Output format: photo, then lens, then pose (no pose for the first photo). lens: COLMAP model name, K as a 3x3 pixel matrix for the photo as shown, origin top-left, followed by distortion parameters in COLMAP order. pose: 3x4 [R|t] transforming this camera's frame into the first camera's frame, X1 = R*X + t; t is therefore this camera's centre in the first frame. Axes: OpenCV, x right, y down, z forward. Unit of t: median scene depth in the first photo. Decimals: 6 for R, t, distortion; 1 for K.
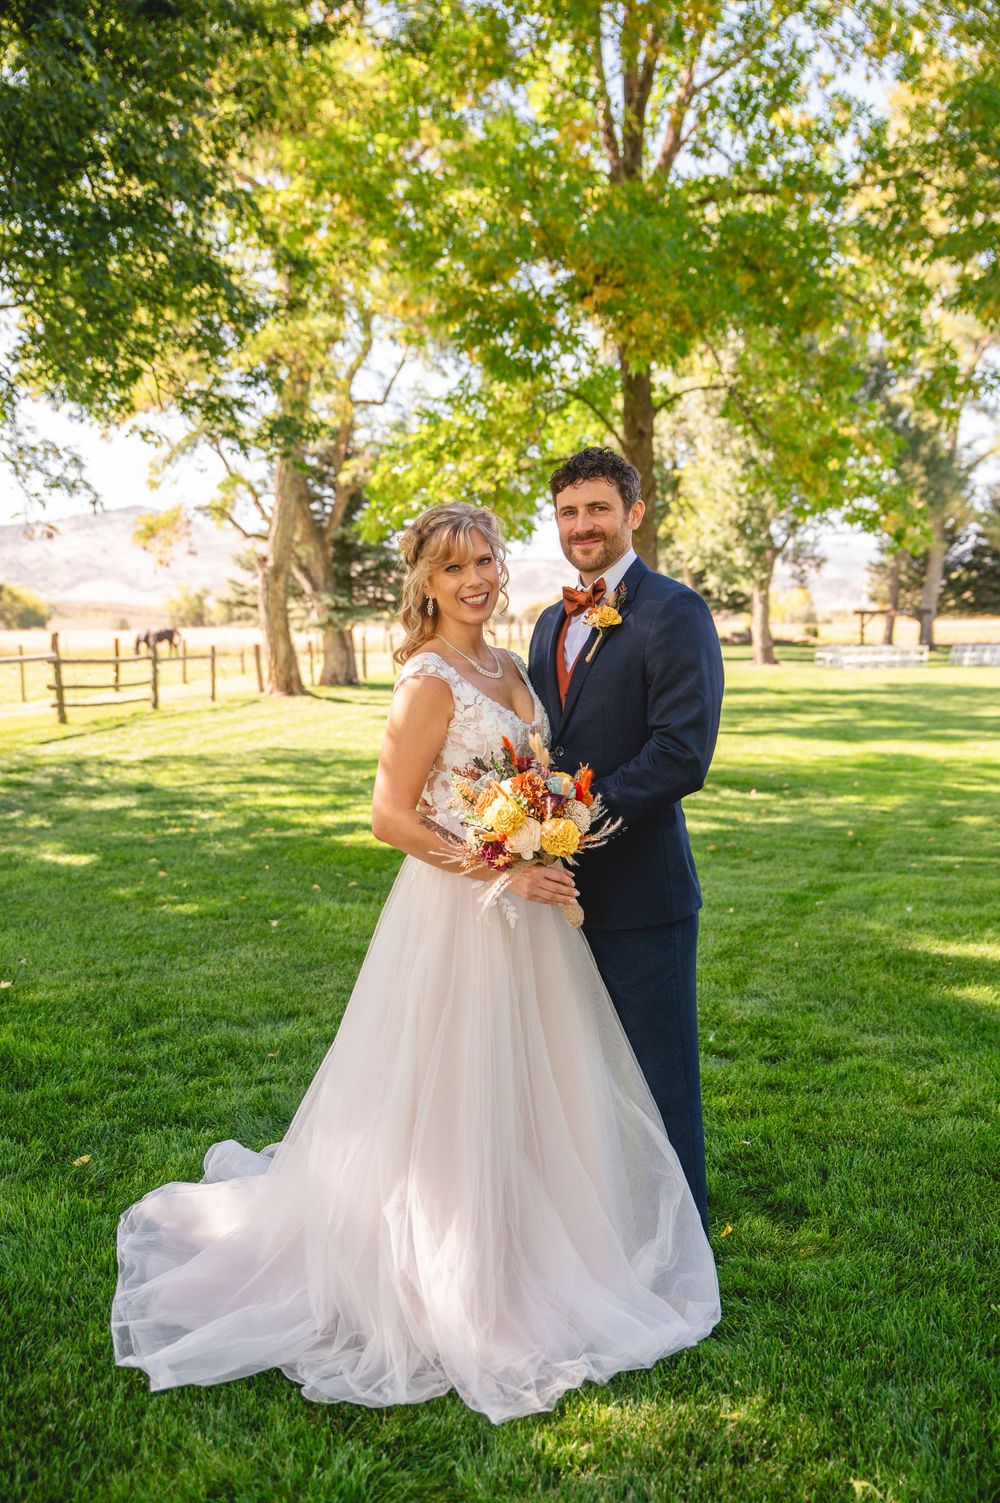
lens RADIAL K [[1520.6, 0, 538.5], [0, 1520.6, 752.4], [0, 0, 1]] dist [-0.034115, 0.000000]
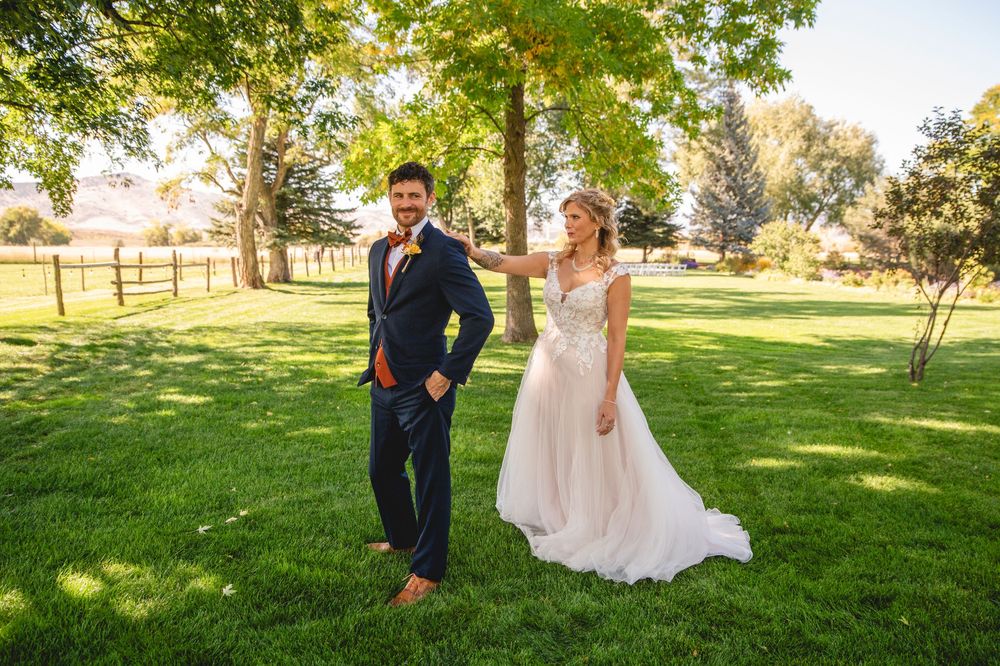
lens RADIAL K [[861.2, 0, 544.0], [0, 861.2, 313.2], [0, 0, 1]] dist [-0.098598, 0.091192]
pose [[0.981016, 0.005131, 0.193858, -0.069168], [-0.003254, 0.999945, -0.009999, -0.004657], [-0.193899, 0.009178, 0.980979, 0.061532]]
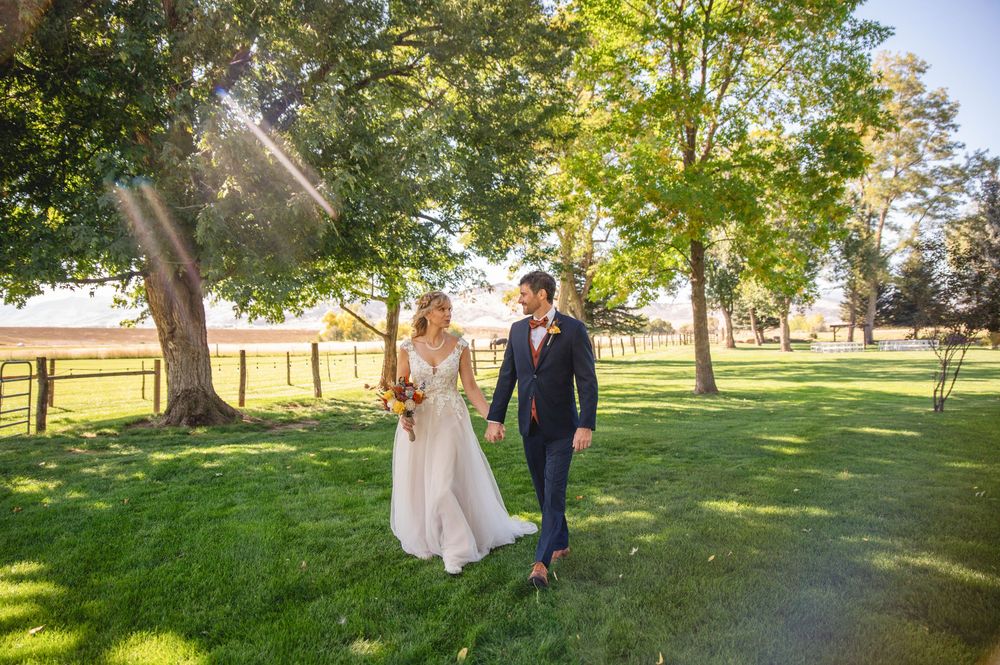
lens RADIAL K [[695.7, 0, 501.0], [0, 695.7, 325.3], [0, 0, 1]] dist [-0.107034, 0.038693]
pose [[0.966550, -0.016139, -0.255971, 0.033440], [-0.009145, 0.995215, -0.097283, 0.013687], [0.256316, 0.096370, 0.961777, -0.150909]]
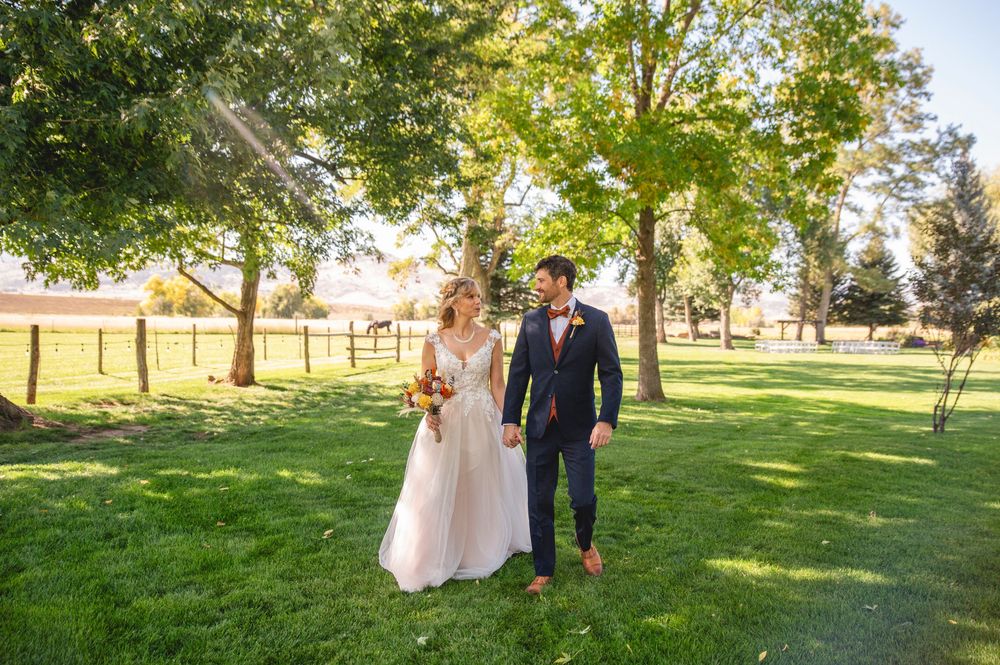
lens RADIAL K [[861.2, 0, 522.4], [0, 861.2, 324.8], [0, 0, 1]] dist [-0.098598, 0.091192]
pose [[0.995392, 0.026004, -0.092296, 0.007569], [-0.033445, 0.996232, -0.080017, 0.009923], [0.089867, 0.082735, 0.992511, -0.119960]]
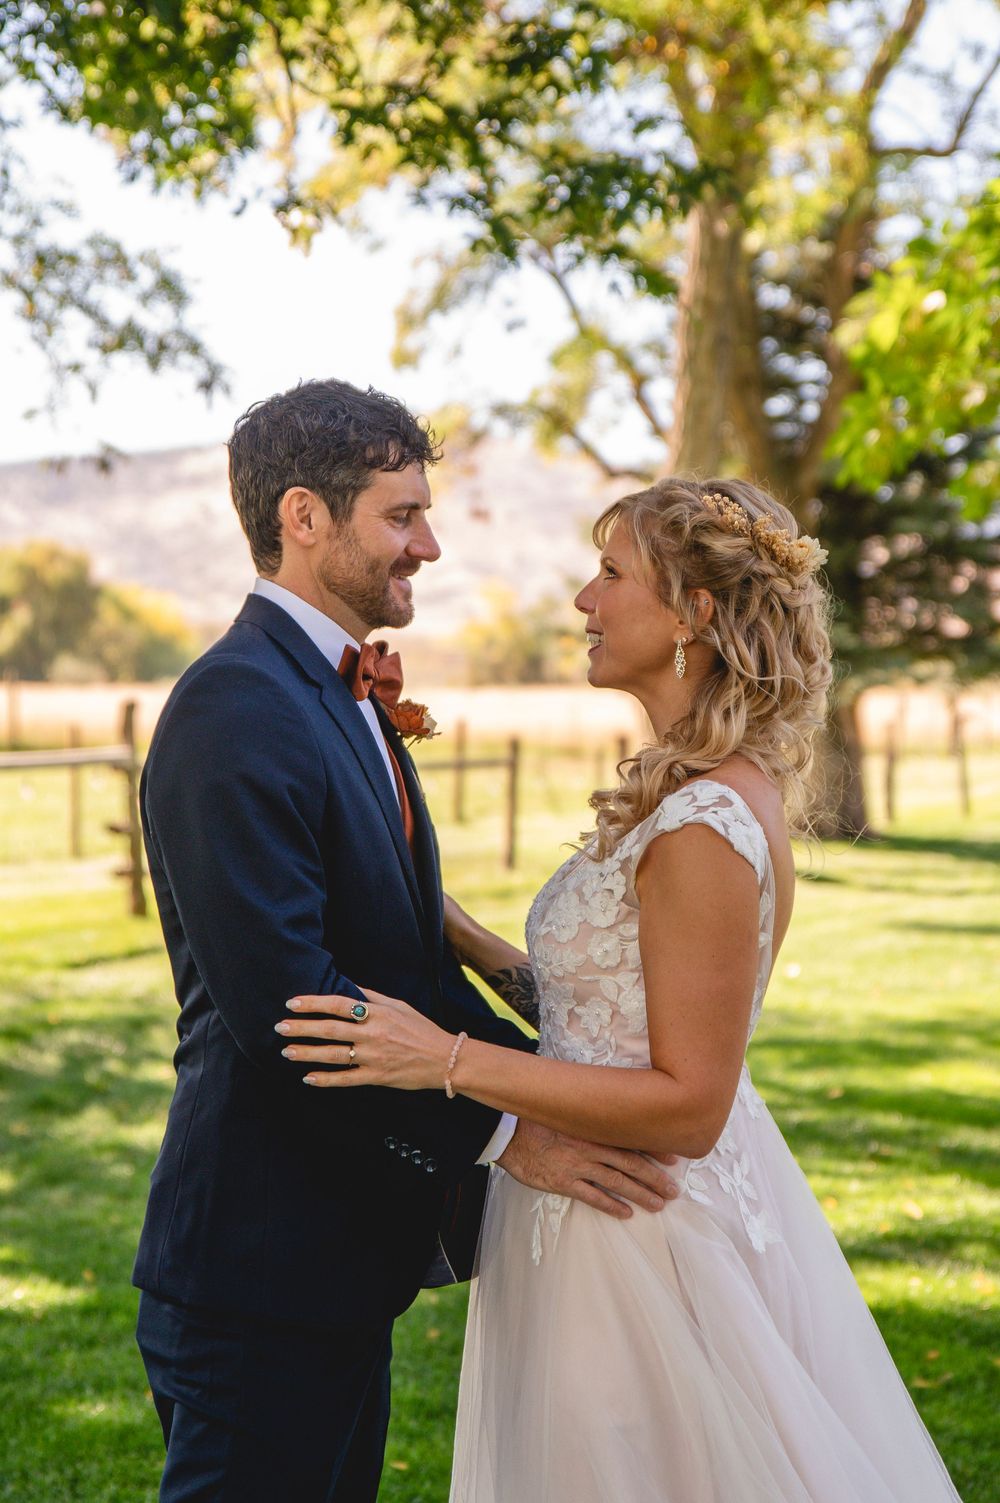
lens RADIAL K [[3639.1, 0, 491.2], [0, 3639.1, 707.4], [0, 0, 1]] dist [0.259086, 0.000000]
pose [[0.973925, 0.020236, -0.225966, 0.007672], [-0.037981, 0.996500, -0.074461, -0.007295], [0.223668, 0.081102, 0.971285, 0.059515]]
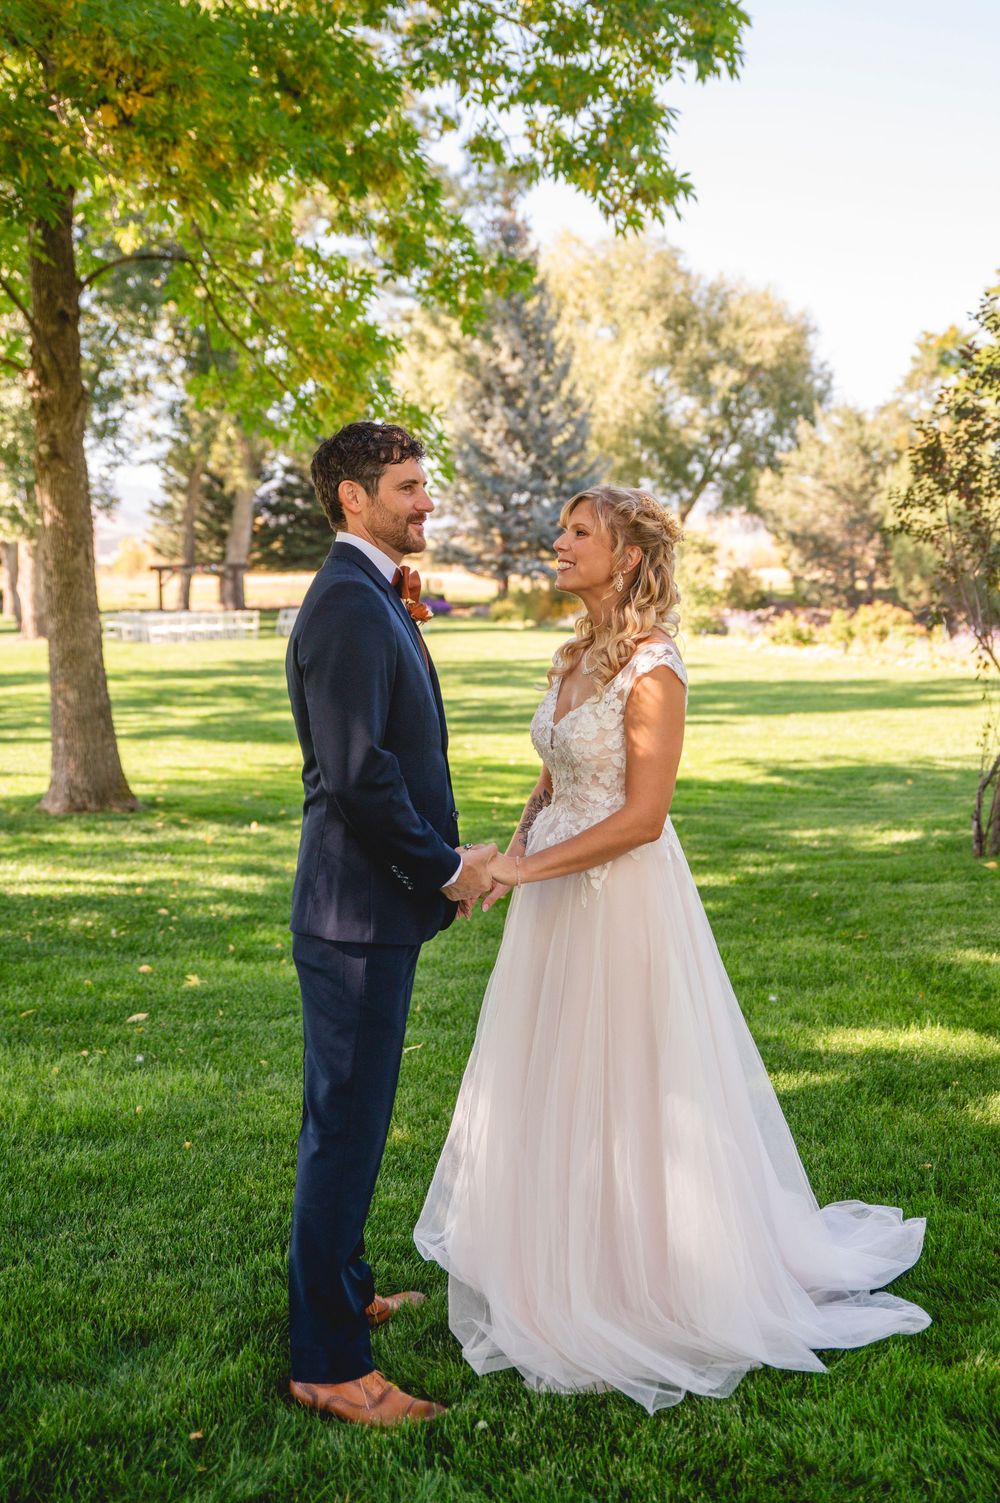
lens RADIAL K [[1930.1, 0, 594.5], [0, 1930.1, 723.1], [0, 0, 1]] dist [0.020639, 0.000000]
pose [[0.901172, -0.035396, 0.432015, -0.082488], [0.040333, 0.999184, -0.002267, -0.010220], [-0.431582, 0.019467, 0.901864, 0.079828]]
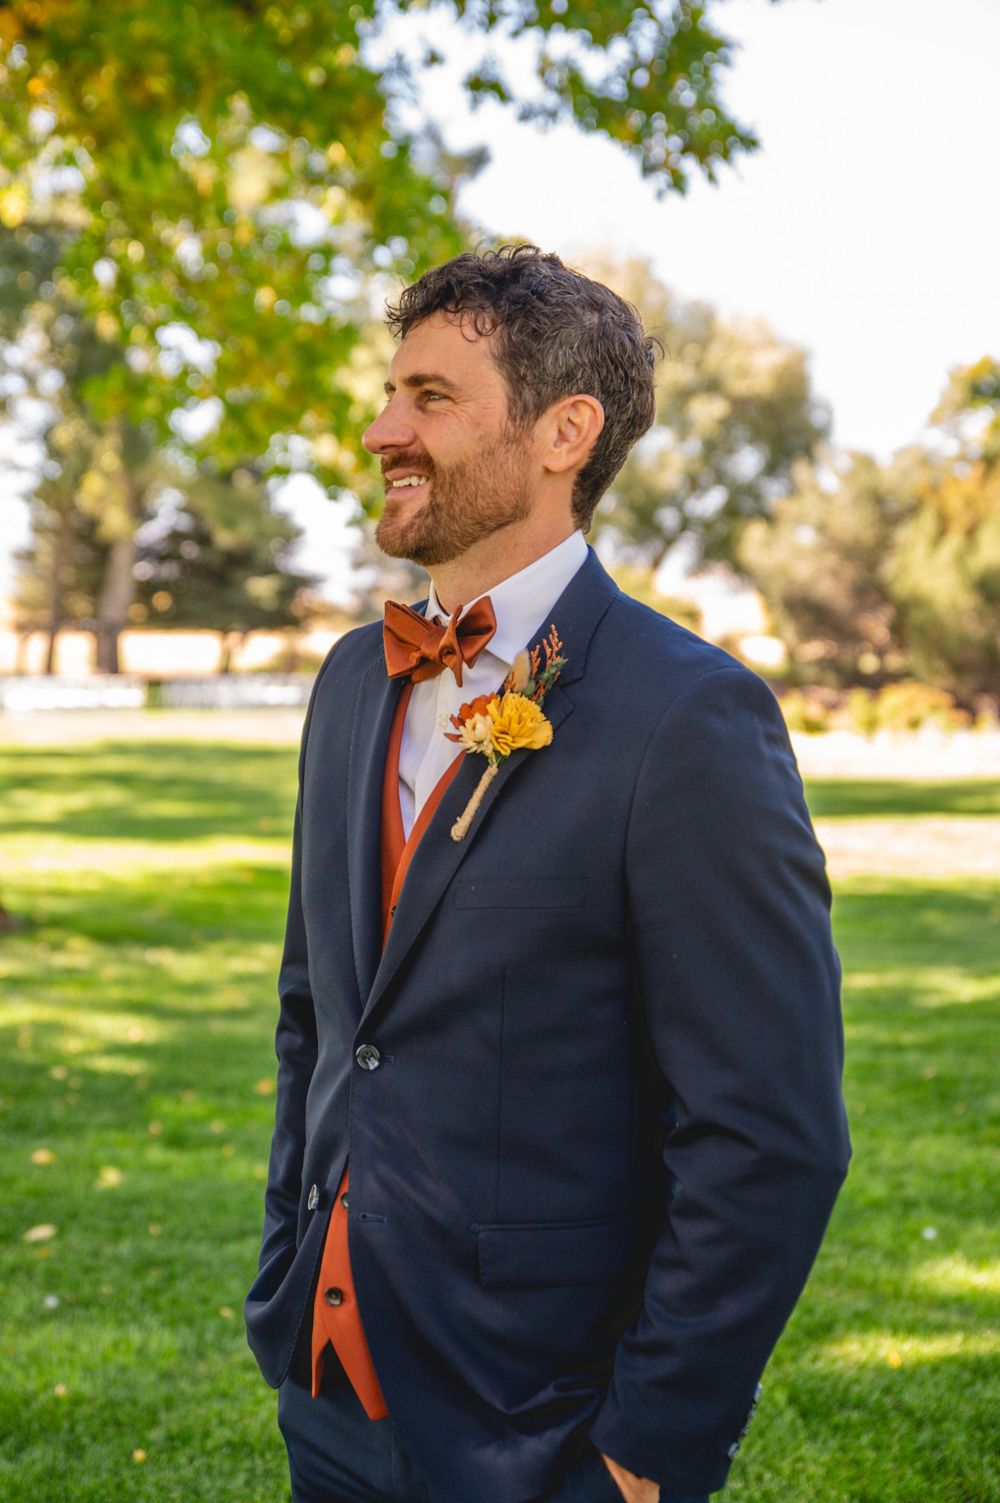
lens RADIAL K [[2348.1, 0, 444.3], [0, 2348.1, 746.0], [0, 0, 1]] dist [0.064301, 0.000000]
pose [[0.918268, -0.000381, 0.395959, -0.080915], [0.016134, 0.999205, -0.036456, -0.012192], [-0.395630, 0.039865, 0.917544, 0.121375]]
